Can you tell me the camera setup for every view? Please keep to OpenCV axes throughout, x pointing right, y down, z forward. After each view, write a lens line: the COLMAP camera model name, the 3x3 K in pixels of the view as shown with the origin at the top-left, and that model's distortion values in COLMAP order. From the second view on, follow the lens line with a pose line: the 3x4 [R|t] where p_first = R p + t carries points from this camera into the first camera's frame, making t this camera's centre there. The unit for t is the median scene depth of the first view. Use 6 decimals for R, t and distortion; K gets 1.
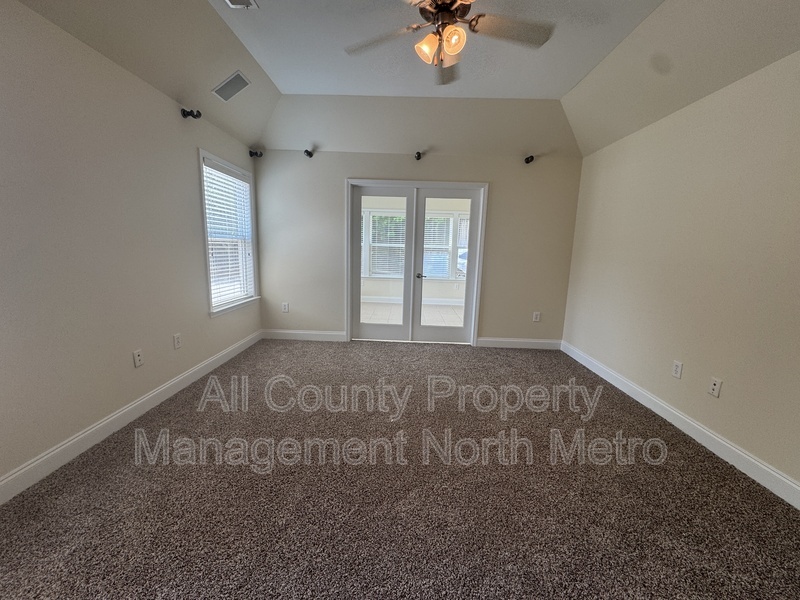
lens RADIAL K [[321.1, 0, 399.2], [0, 321.1, 300.2], [0, 0, 1]] dist [0.001278, -0.000407]
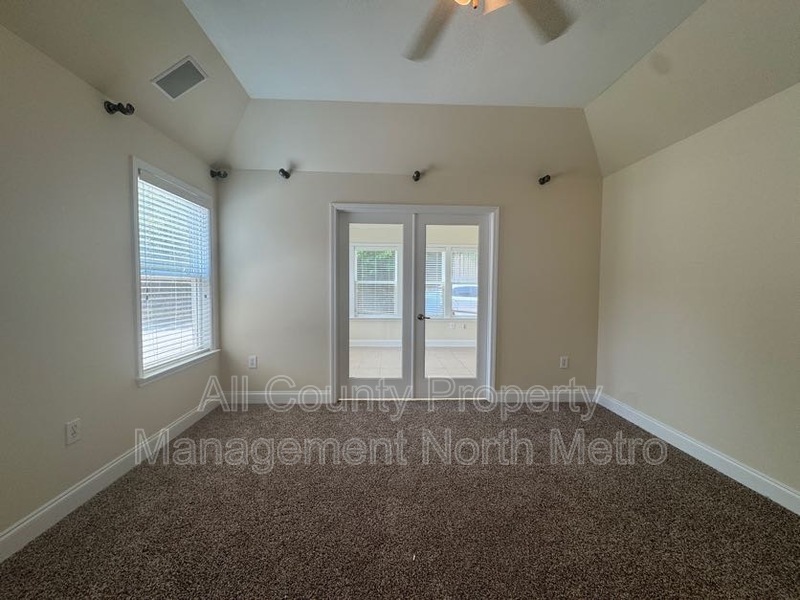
lens RADIAL K [[321.1, 0, 399.2], [0, 321.1, 300.2], [0, 0, 1]] dist [0.001278, -0.000407]
pose [[0.997801, -0.024599, 0.061550, -0.046464], [0.031552, 0.992903, -0.114669, -0.028724], [-0.058293, 0.116359, 0.991495, 0.199802]]
